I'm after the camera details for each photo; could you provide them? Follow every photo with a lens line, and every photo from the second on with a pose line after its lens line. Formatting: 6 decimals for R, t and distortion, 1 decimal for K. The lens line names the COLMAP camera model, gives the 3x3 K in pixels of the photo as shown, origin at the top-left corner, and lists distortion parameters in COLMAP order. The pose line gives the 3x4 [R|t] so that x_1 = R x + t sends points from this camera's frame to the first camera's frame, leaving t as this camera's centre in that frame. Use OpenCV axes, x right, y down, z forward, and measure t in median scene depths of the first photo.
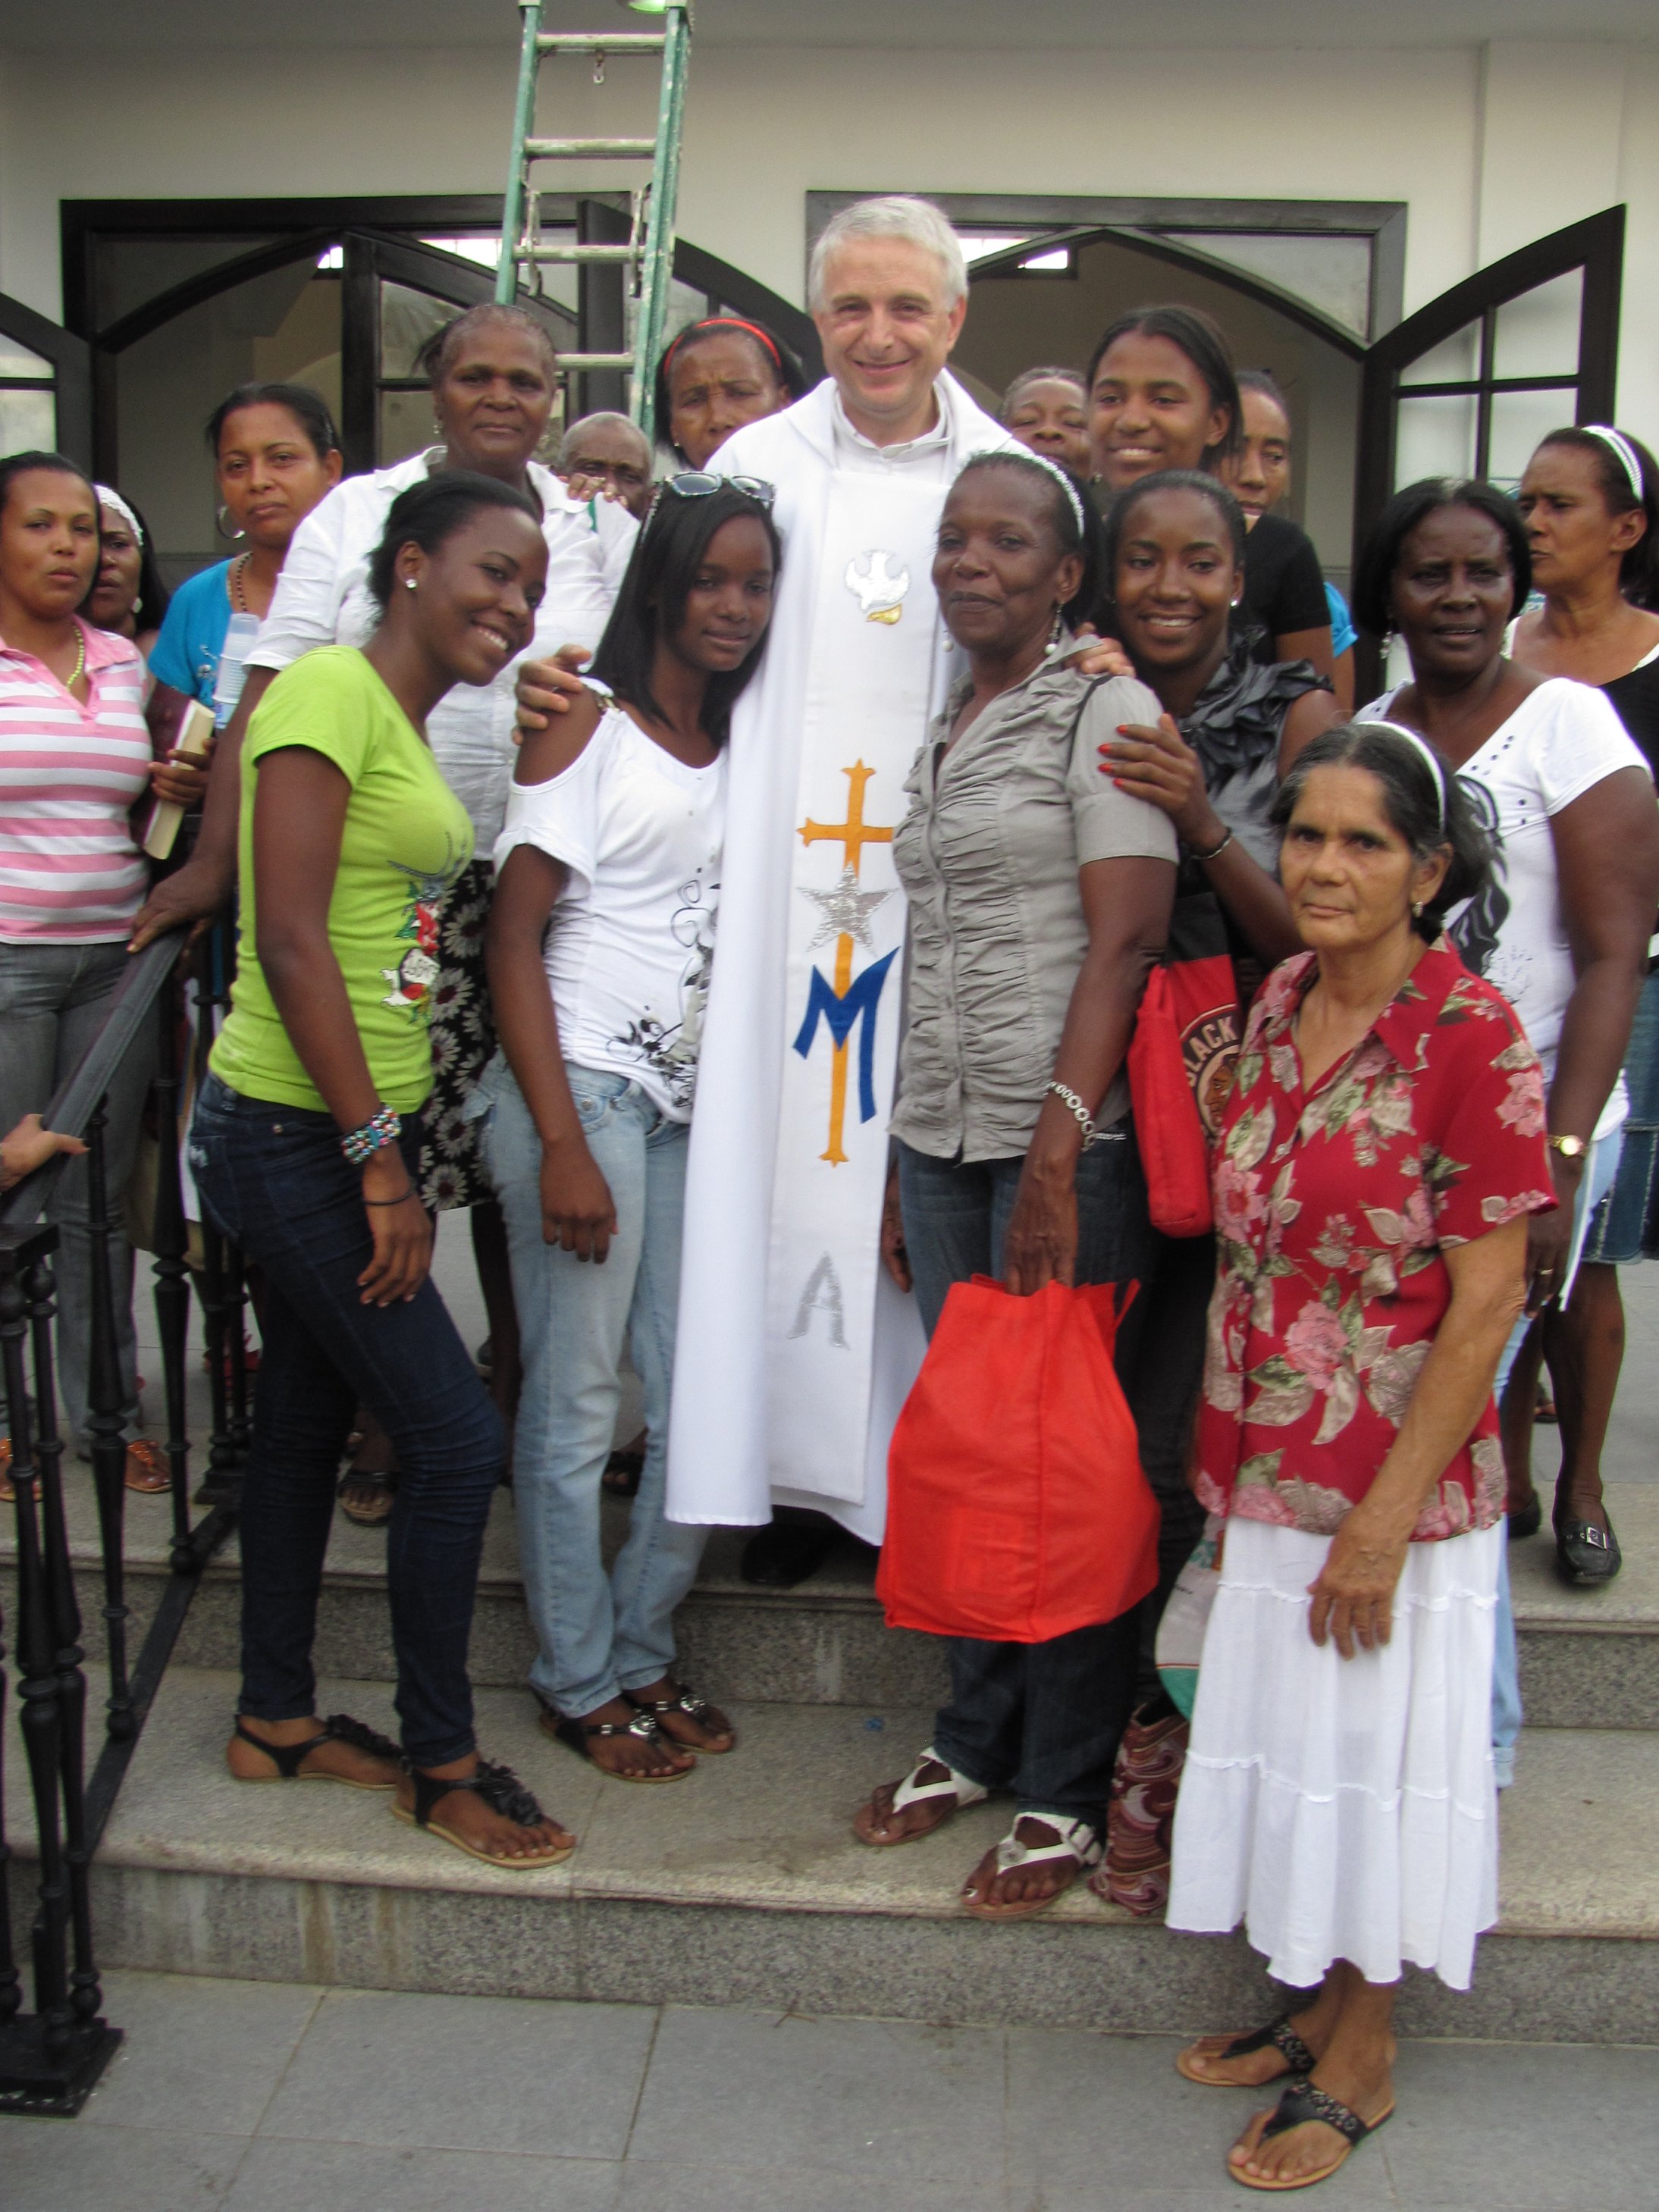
lens RADIAL K [[2358.4, 0, 822.7], [0, 2358.4, 1130.2], [0, 0, 1]] dist [-0.084725, 0.000000]
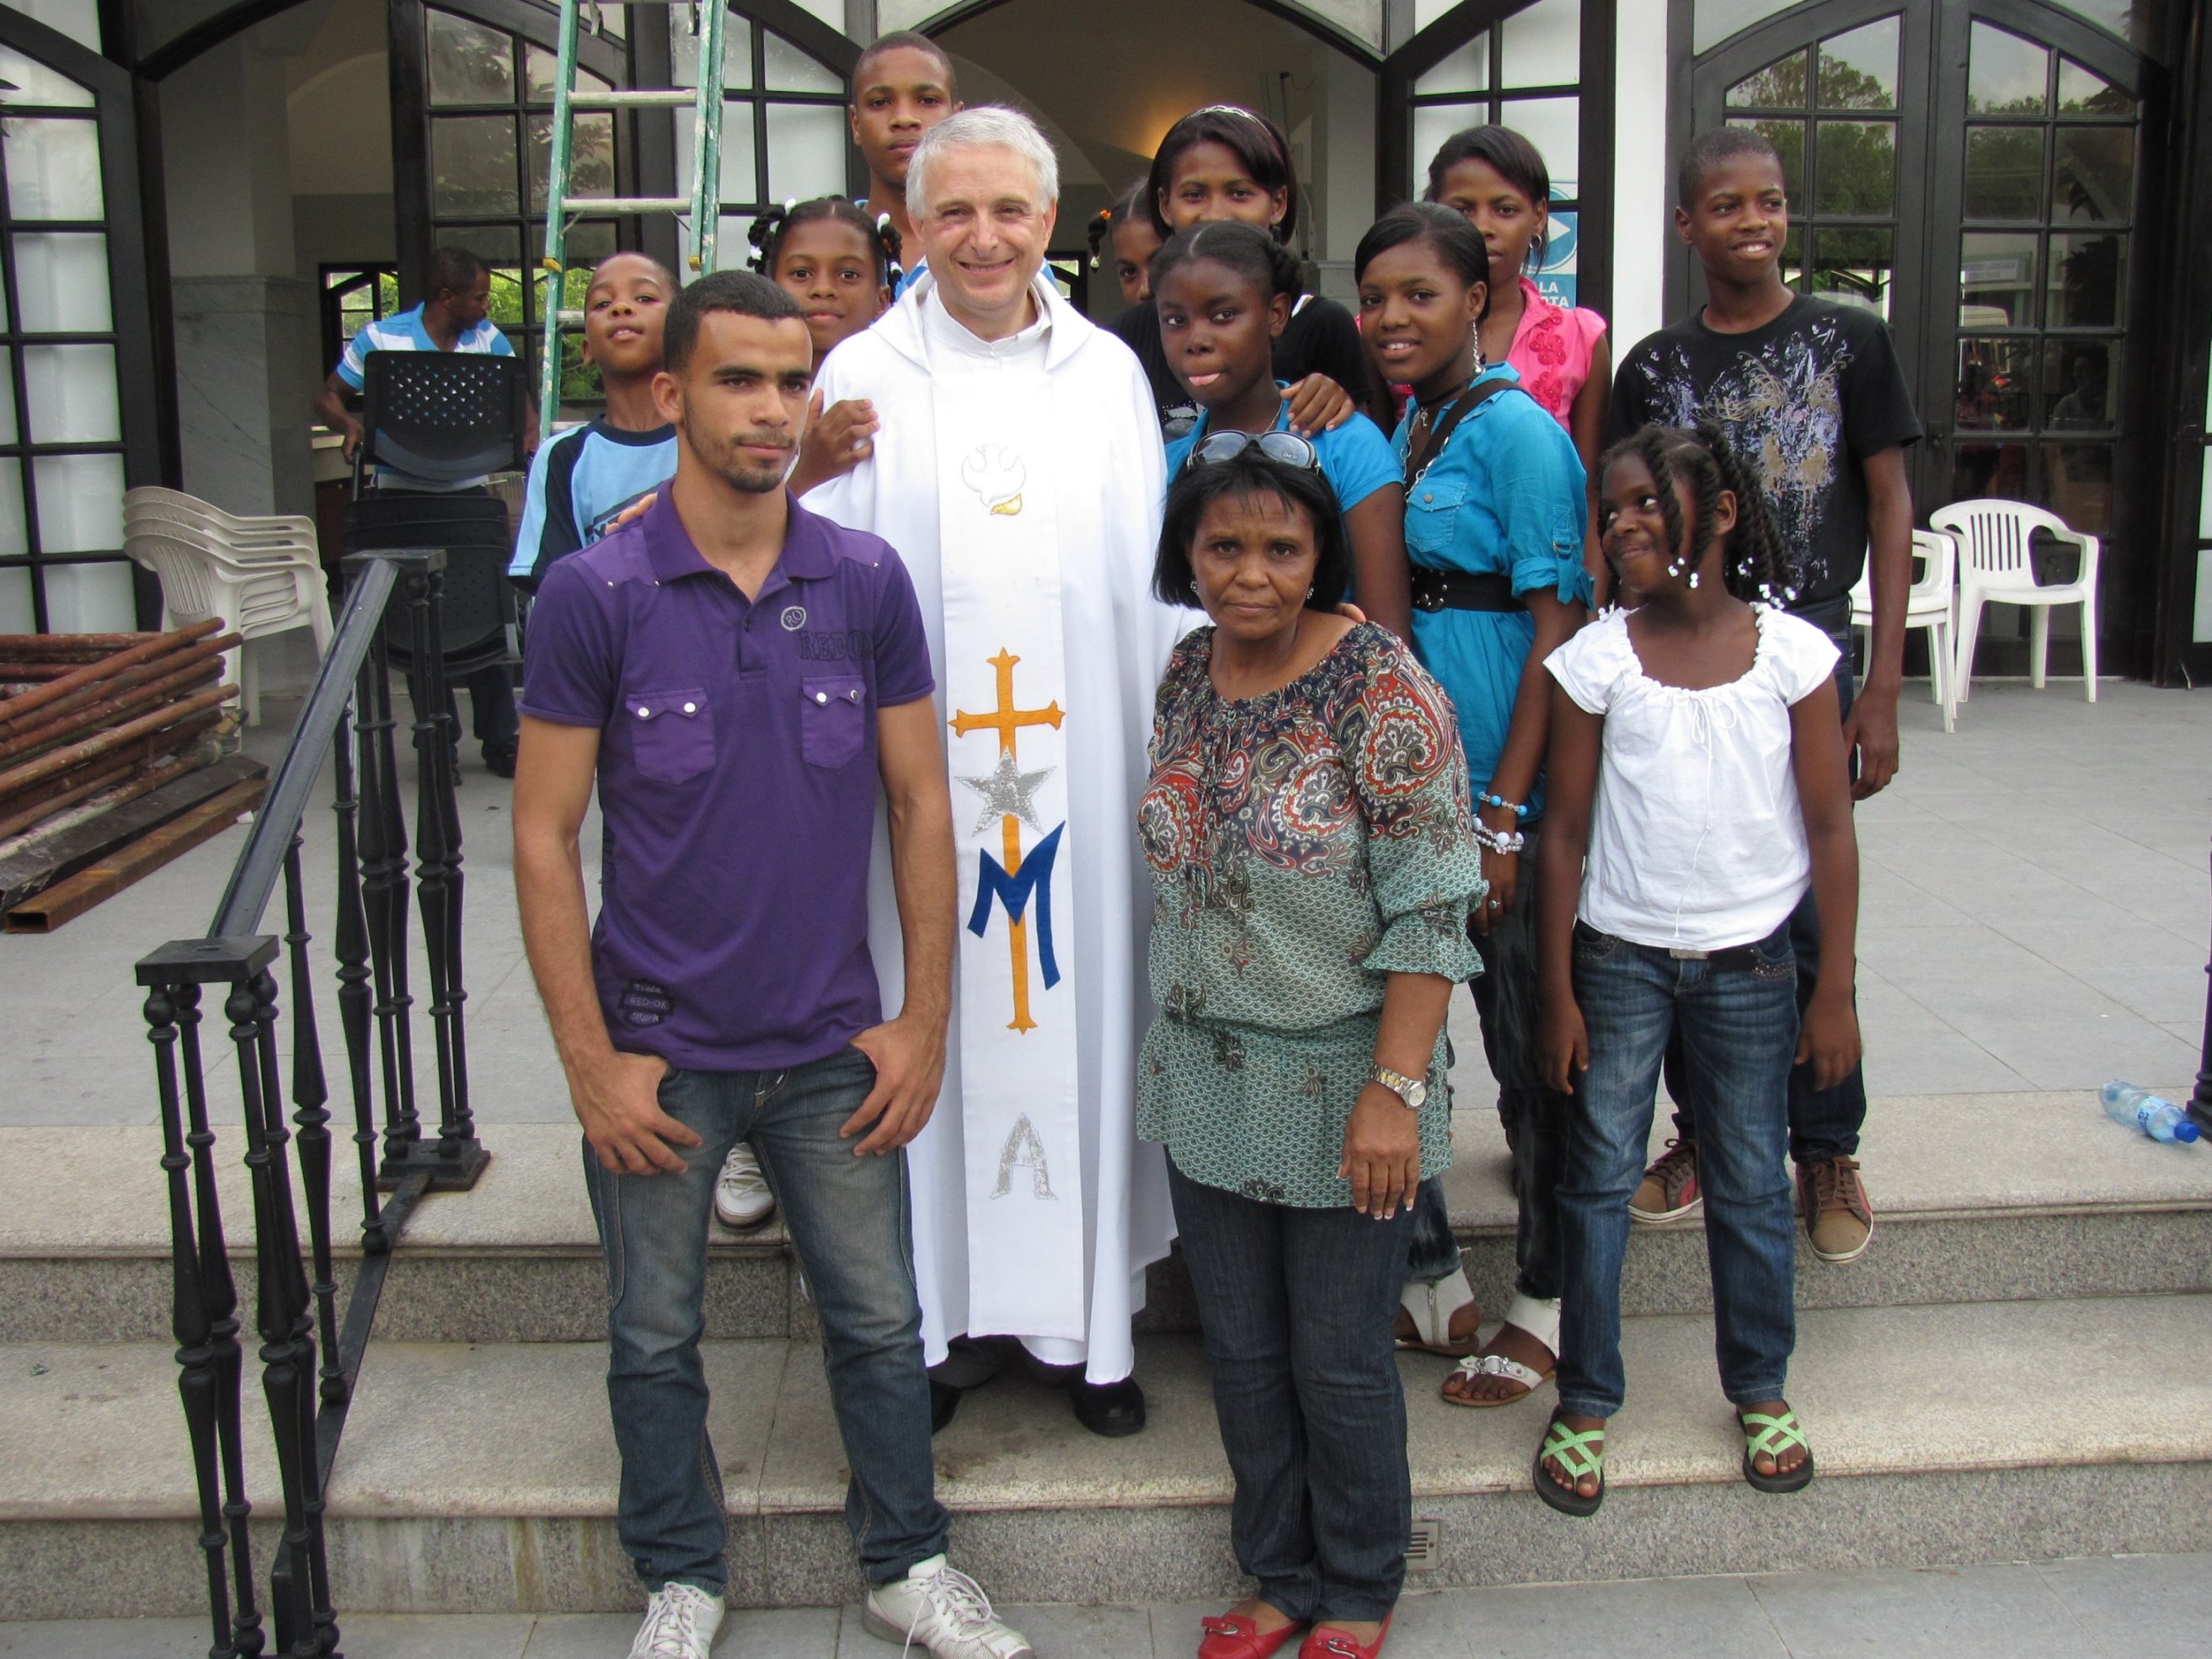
lens RADIAL K [[2358.4, 0, 1112.2], [0, 2358.4, 841.6], [0, 0, 1]] dist [-0.084725, 0.000000]
pose [[0.993660, -0.044771, 0.103124, -0.038964], [0.043821, 0.998974, 0.011468, 0.000354], [-0.103532, -0.006876, 0.994602, -0.128967]]
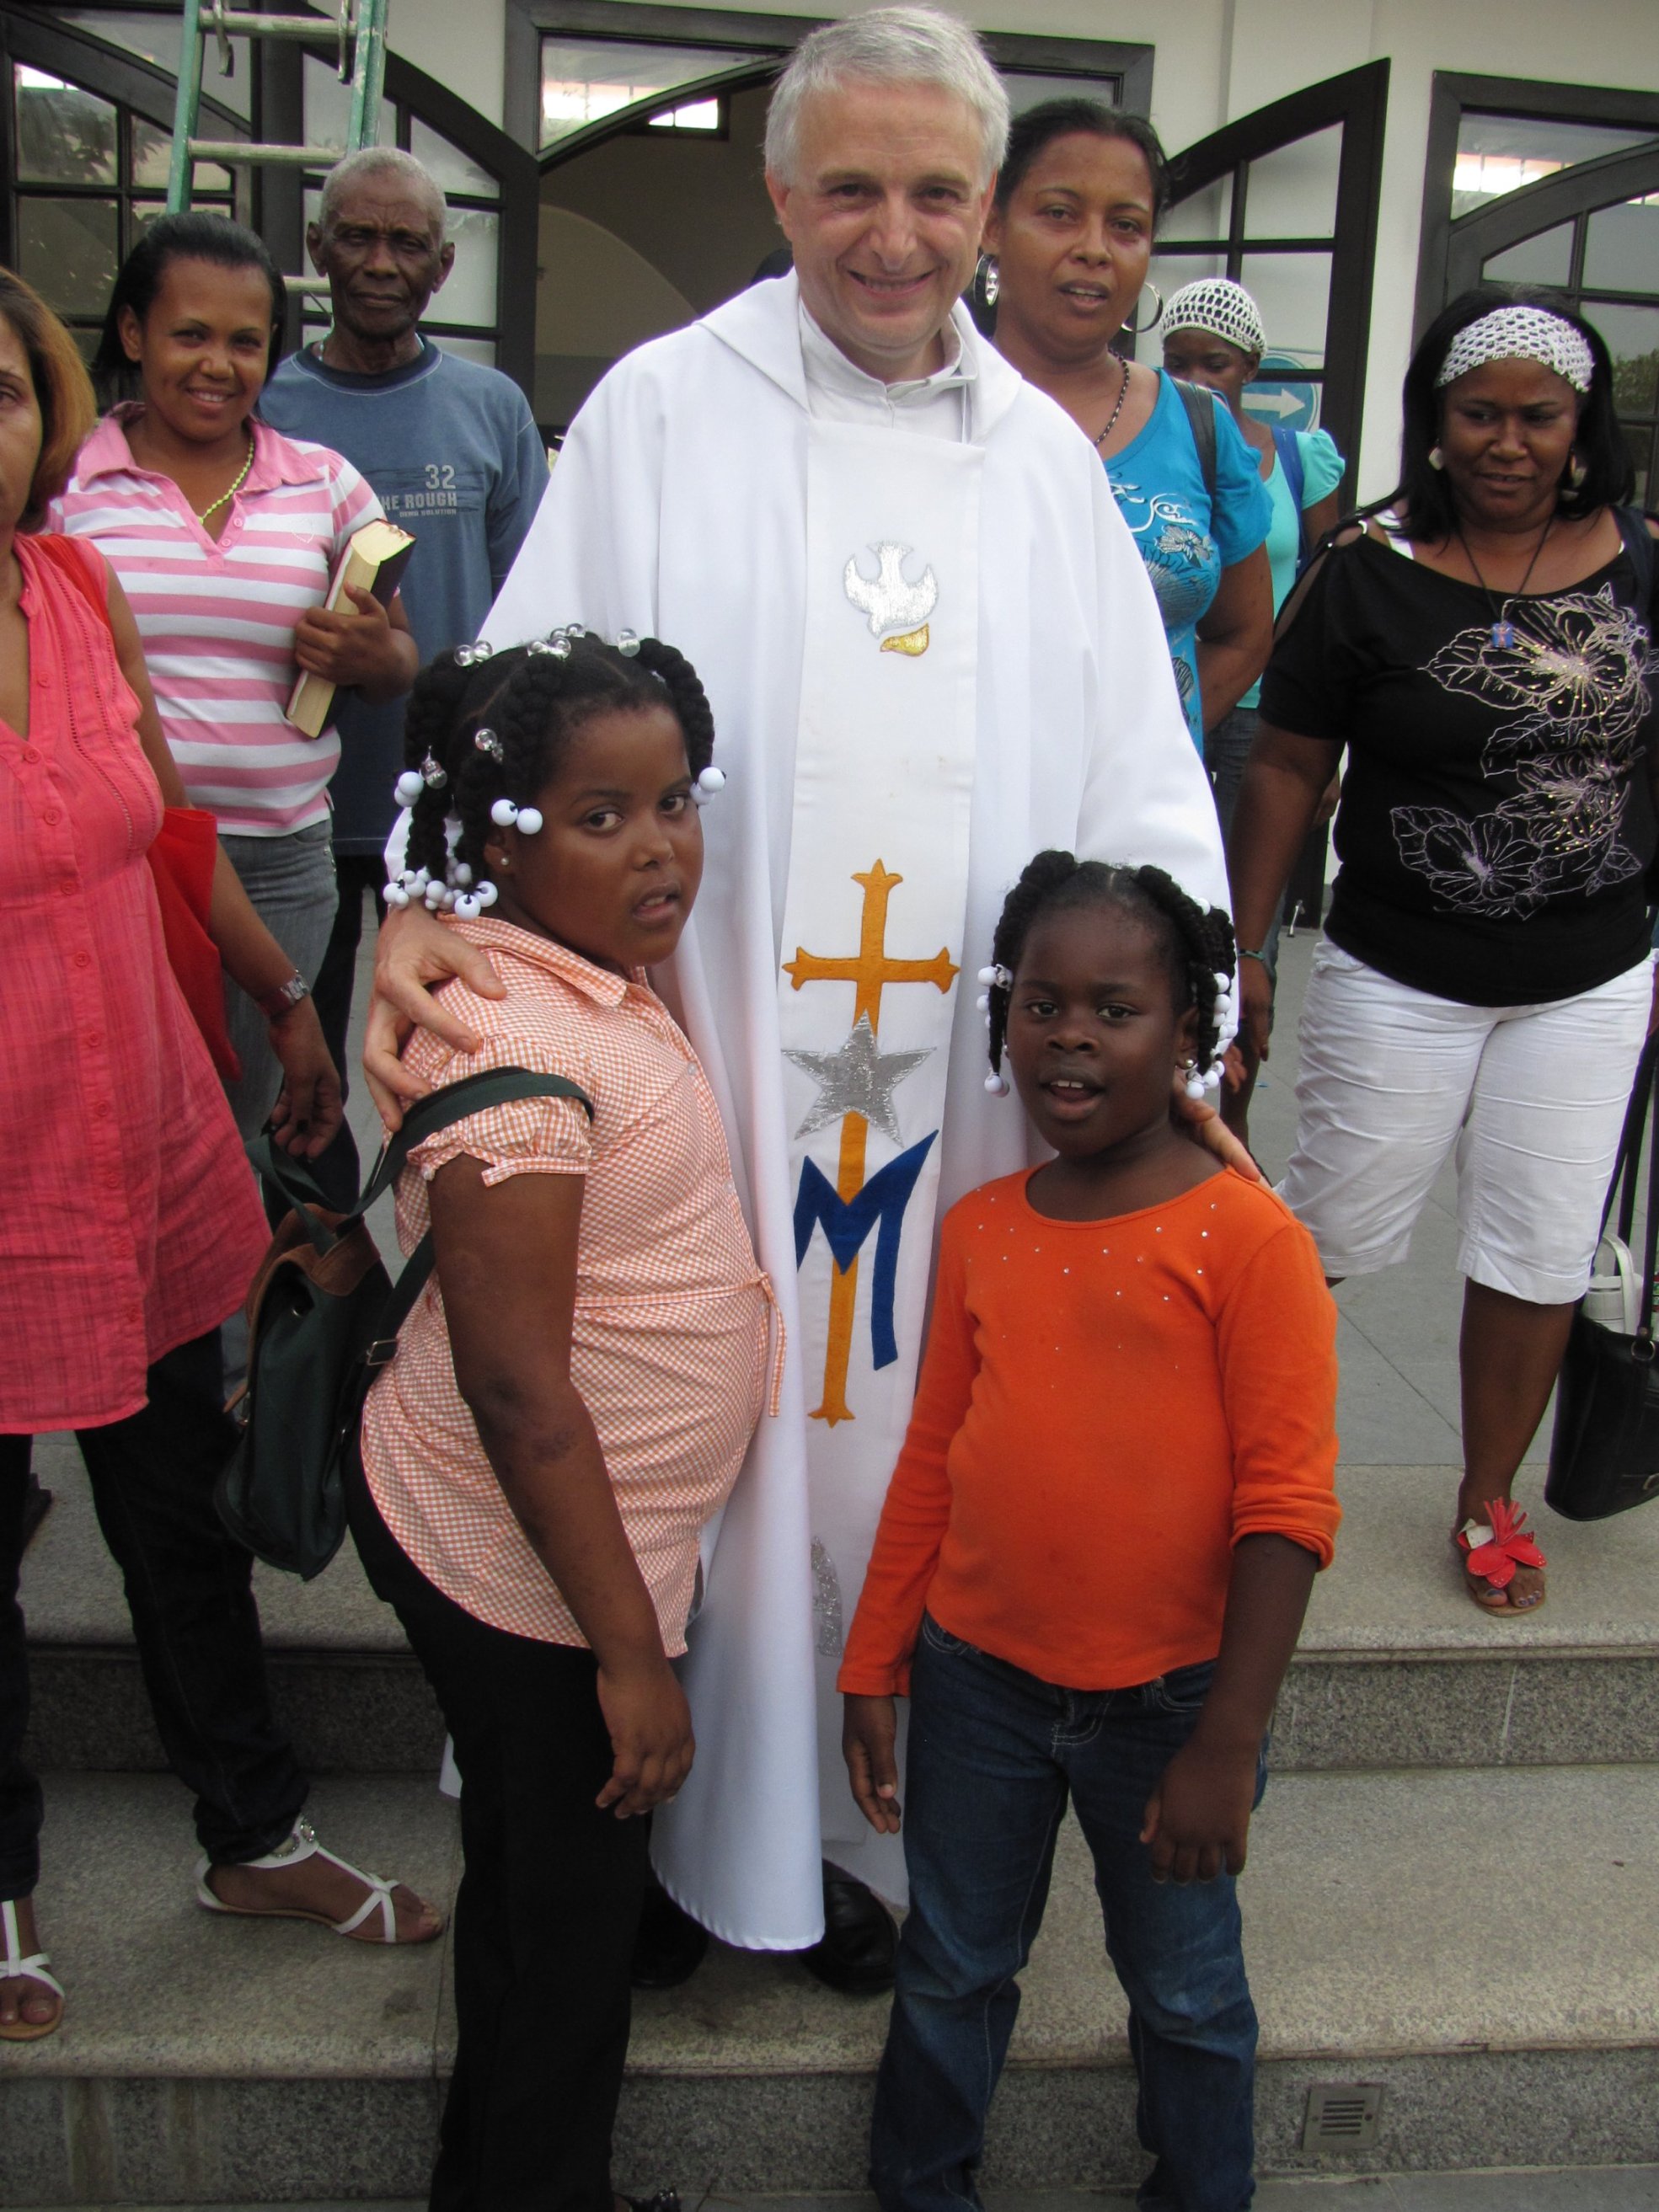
lens RADIAL K [[2358.4, 0, 831.8], [0, 2358.4, 1140.6], [0, 0, 1]] dist [-0.084725, 0.000000]
pose [[0.986428, -0.007633, 0.164019, -0.098713], [-0.001121, 0.998583, 0.053211, -0.022910], [-0.164192, -0.052673, 0.985021, 0.229989]]
